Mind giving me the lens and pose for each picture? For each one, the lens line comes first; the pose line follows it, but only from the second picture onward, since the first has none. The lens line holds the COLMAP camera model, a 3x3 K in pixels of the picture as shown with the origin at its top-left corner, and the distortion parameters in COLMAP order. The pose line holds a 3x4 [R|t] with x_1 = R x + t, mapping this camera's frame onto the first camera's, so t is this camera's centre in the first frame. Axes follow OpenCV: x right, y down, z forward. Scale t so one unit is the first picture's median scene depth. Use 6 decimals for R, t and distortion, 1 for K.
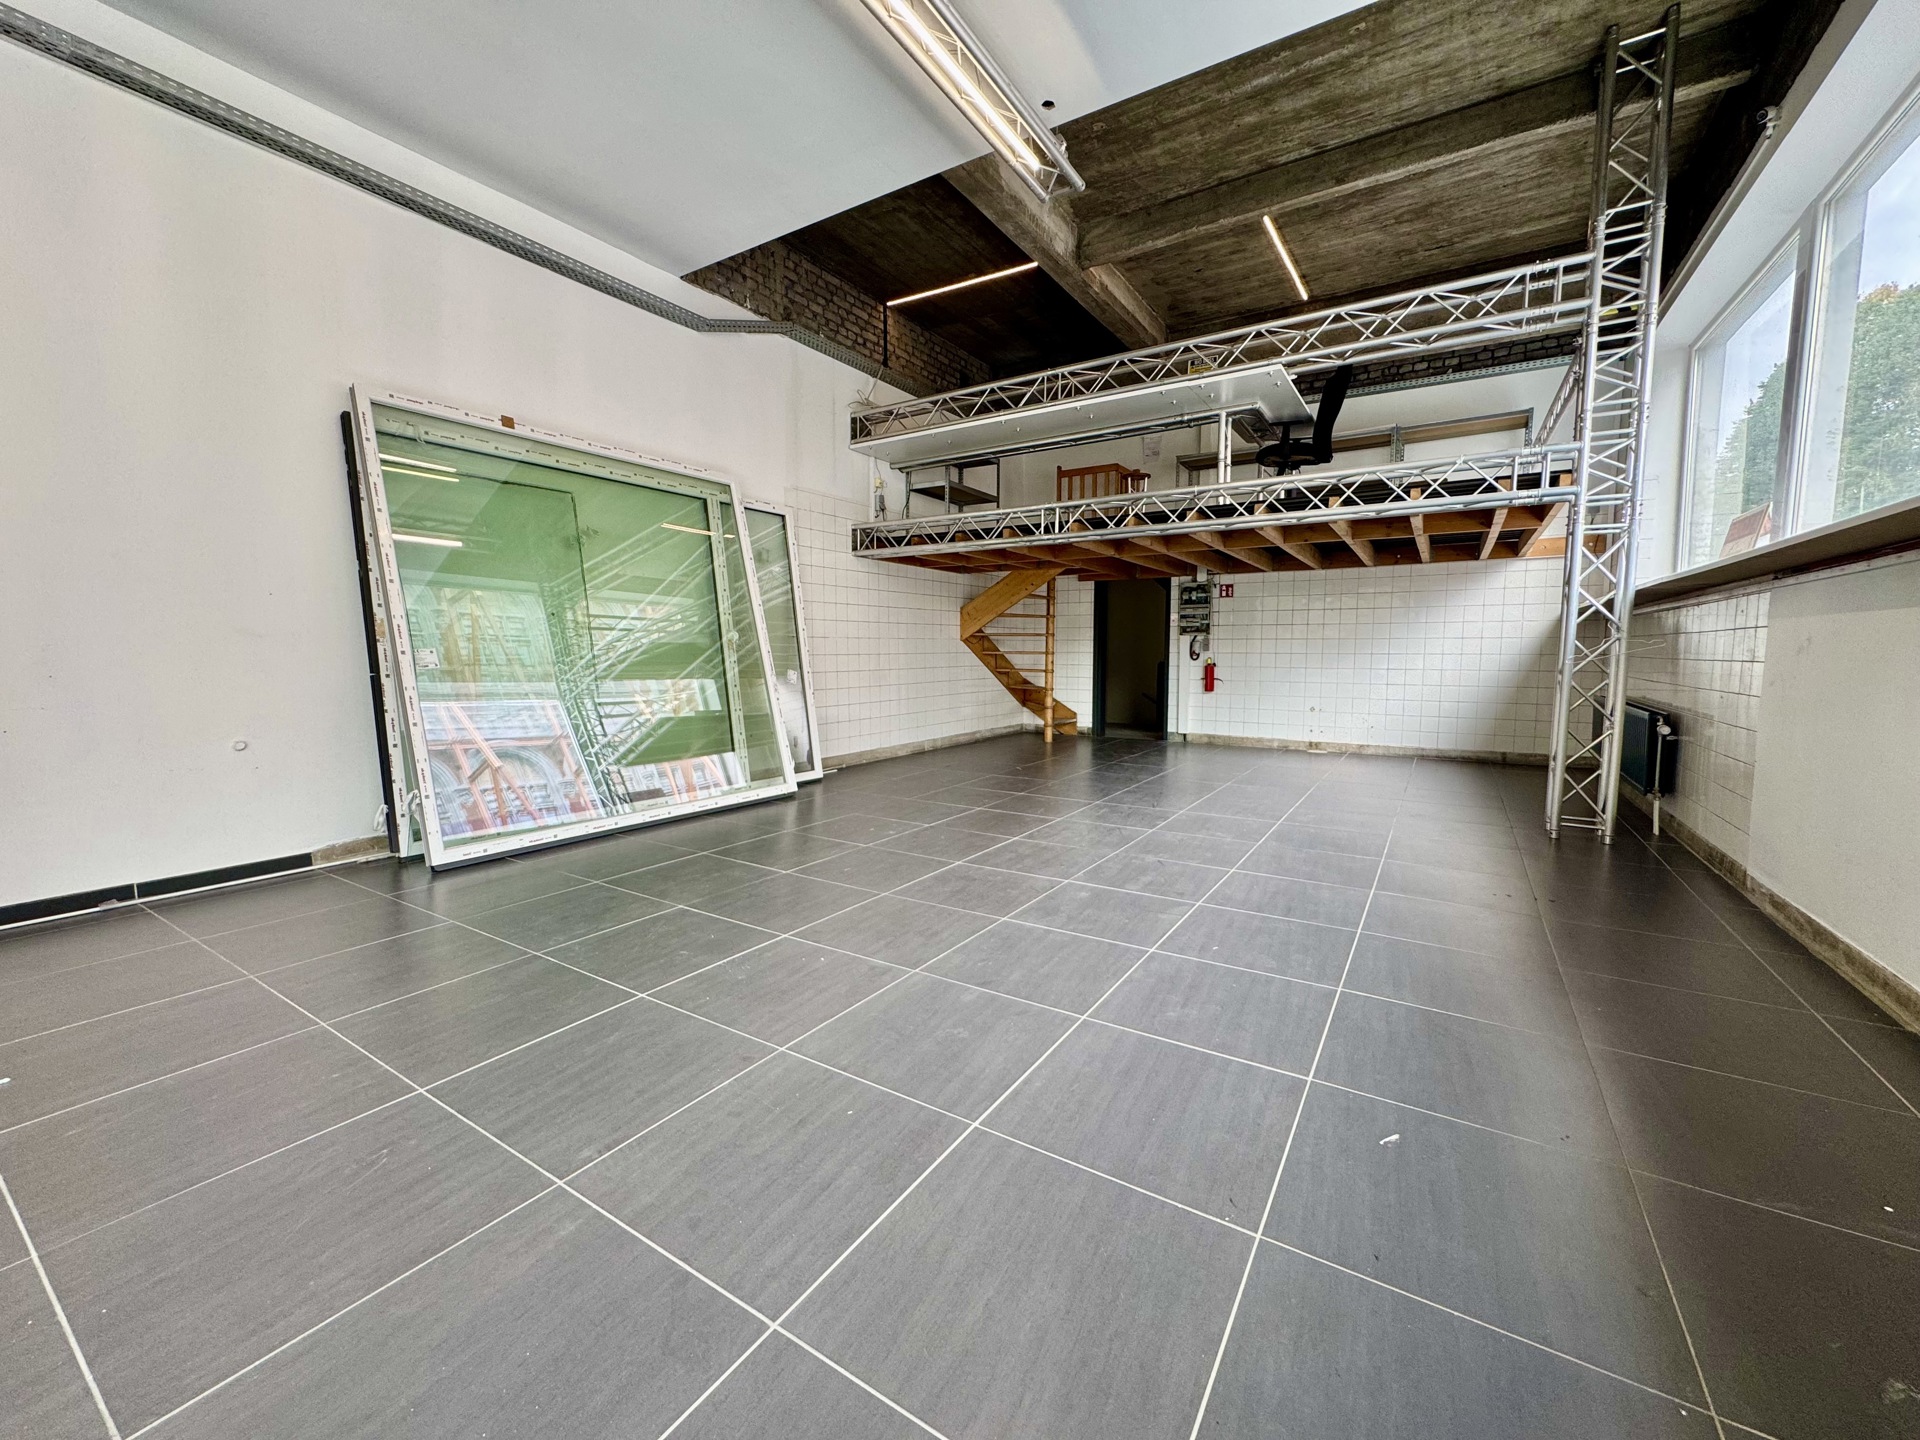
lens RADIAL K [[760.8, 0, 971.4], [0, 760.8, 712.4], [0, 0, 1]] dist [-0.003872, 0.000804]
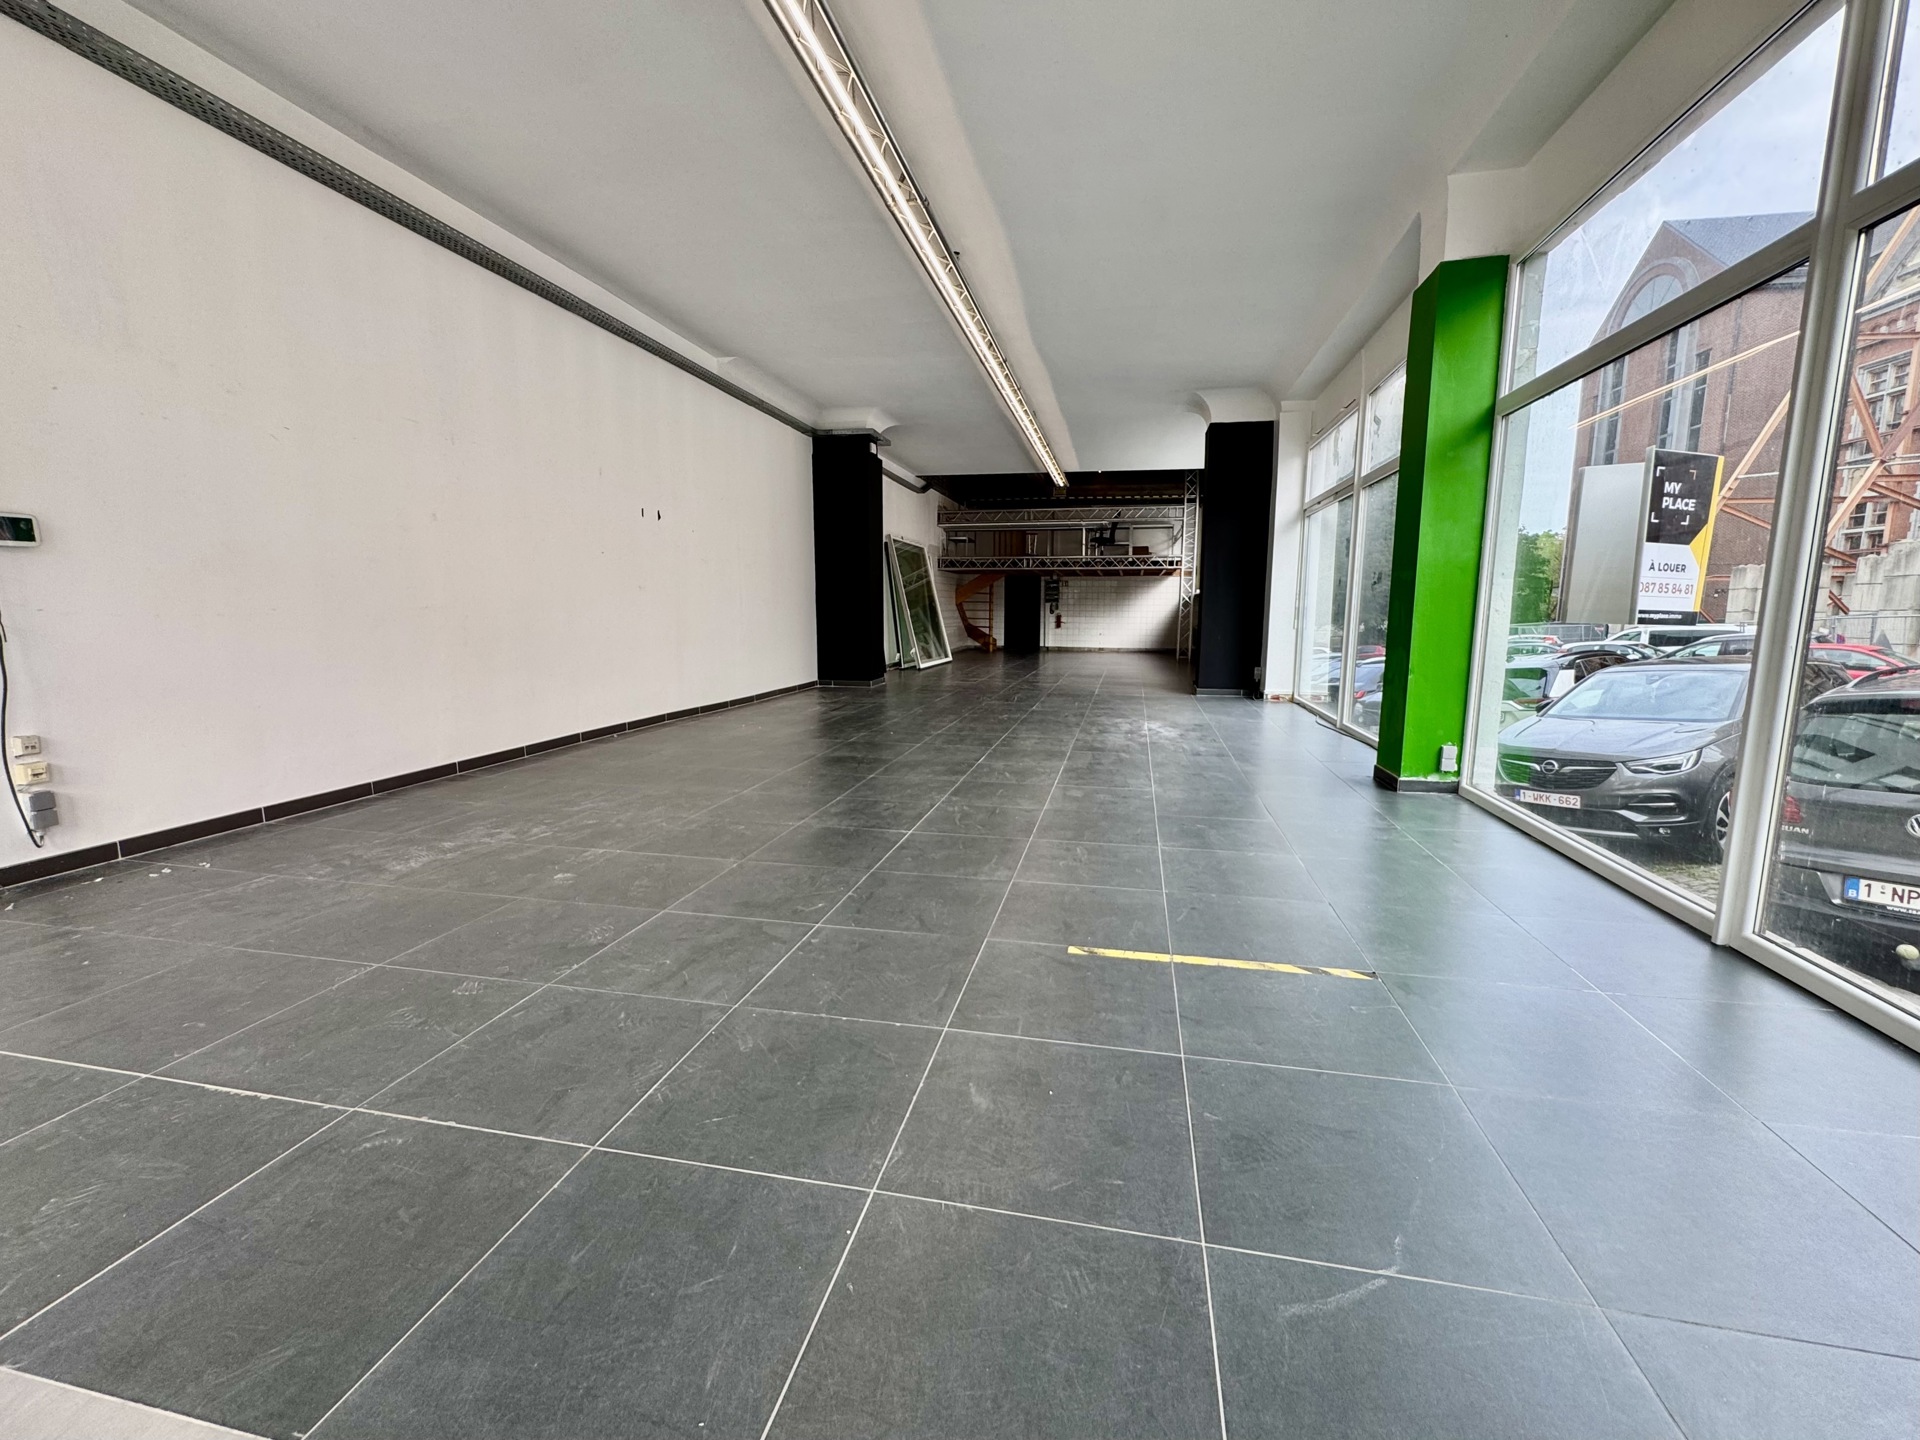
lens RADIAL K [[793.7, 0, 968.5], [0, 793.7, 720.0], [0, 0, 1]] dist [-0.001491, -0.000543]
pose [[0.935935, -0.047707, 0.348928, -0.845875], [0.026390, 0.997497, 0.065594, 0.092271], [-0.351184, -0.052183, 0.934851, -1.240246]]
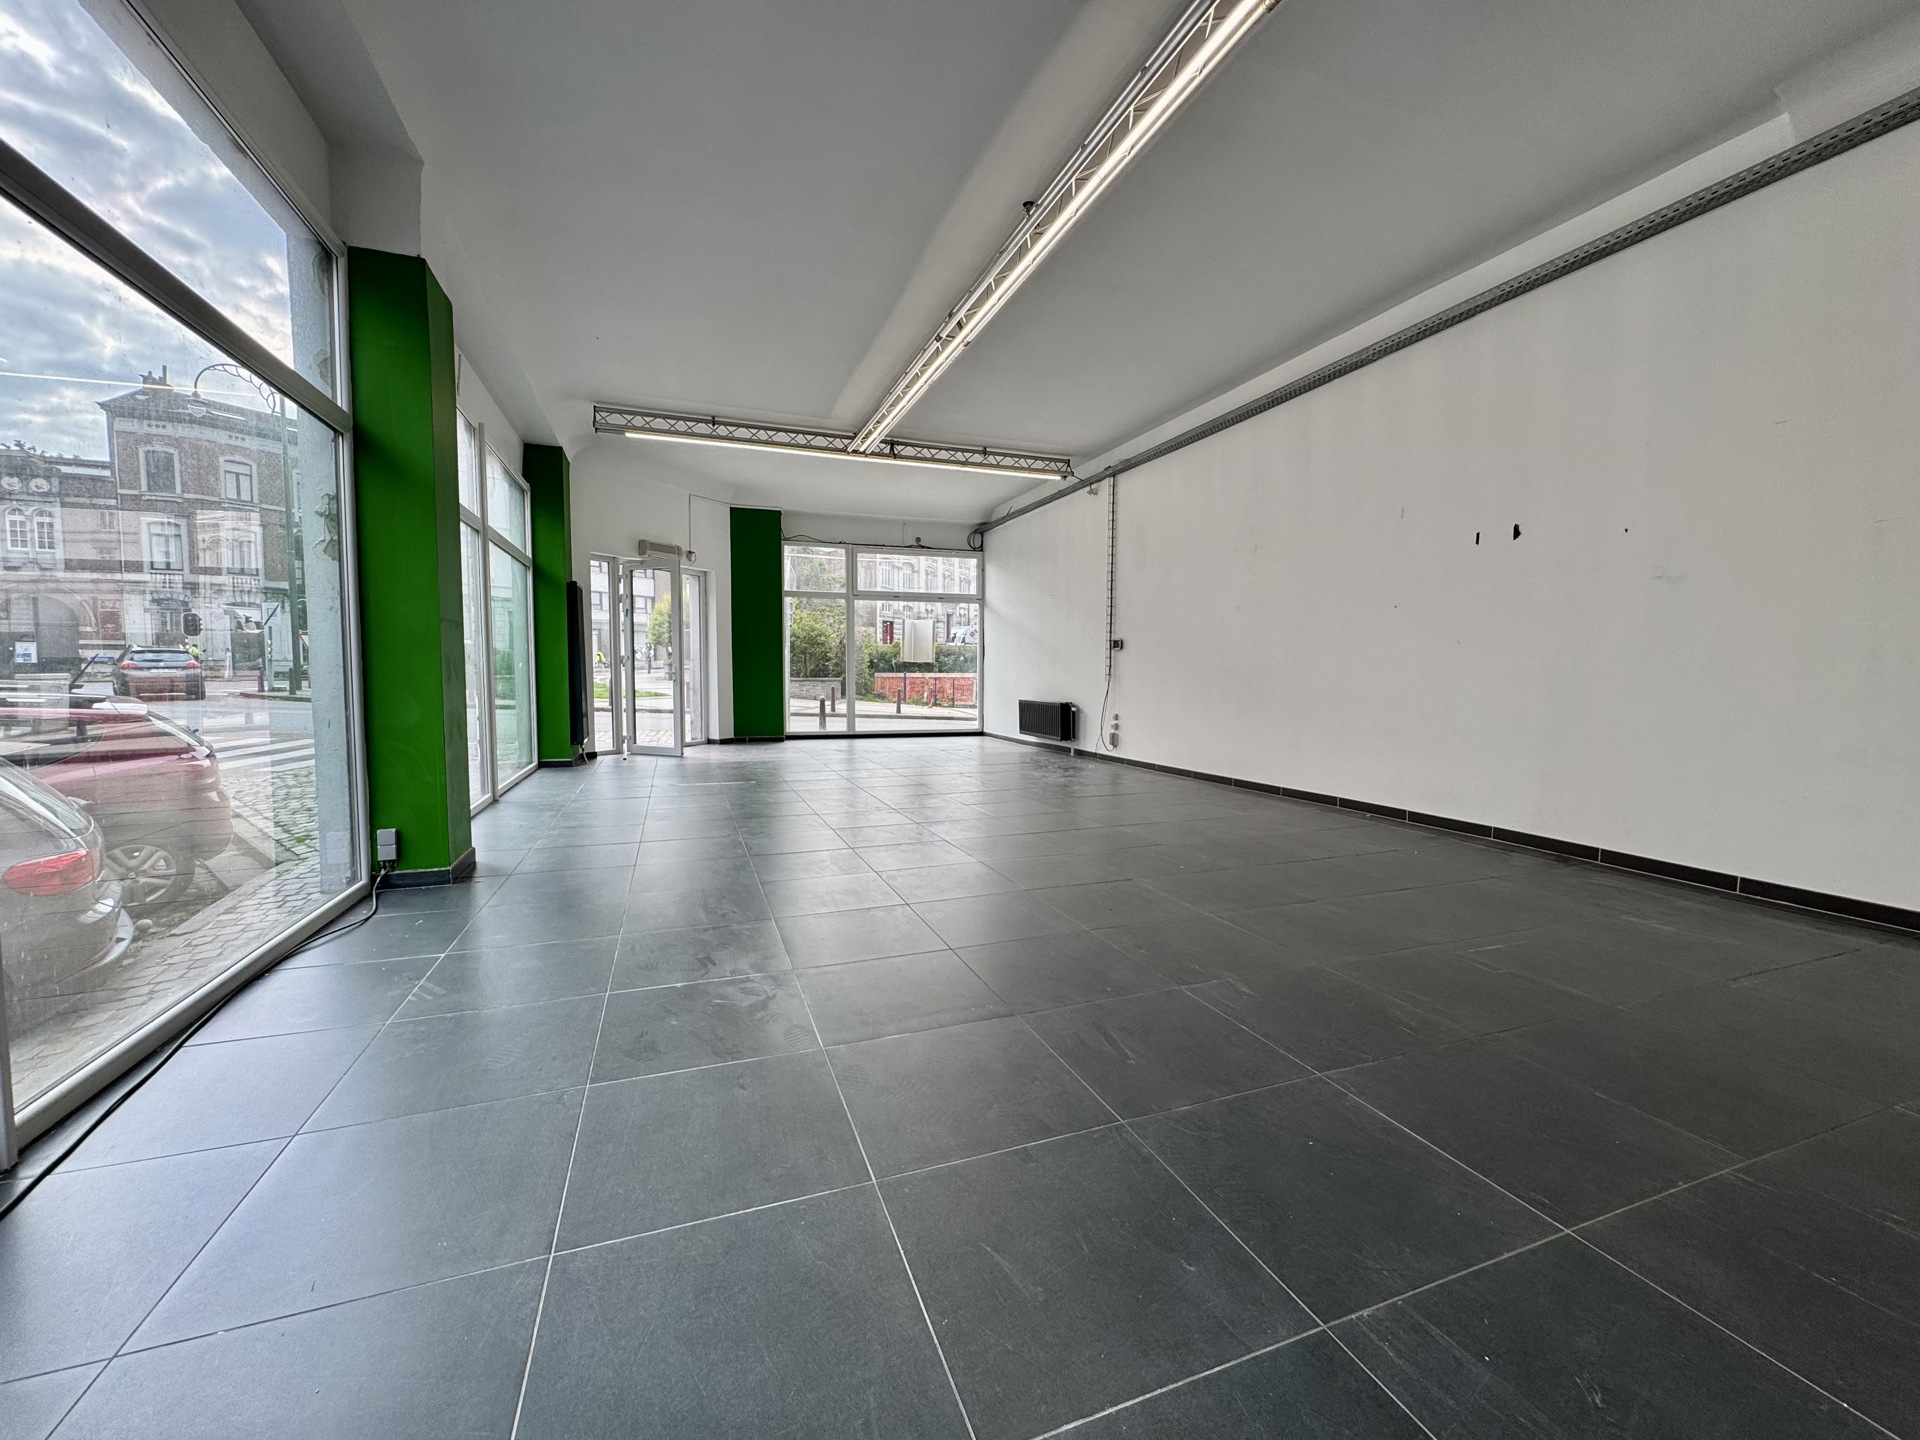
lens RADIAL K [[760.8, 0, 959.8], [0, 760.8, 719.2], [0, 0, 1]] dist [-0.003872, 0.000804]
pose [[-0.606026, 0.049879, -0.793879, -0.120677], [-0.063830, 0.991764, 0.111038, 0.012154], [0.792880, 0.117965, -0.597851, -0.217016]]
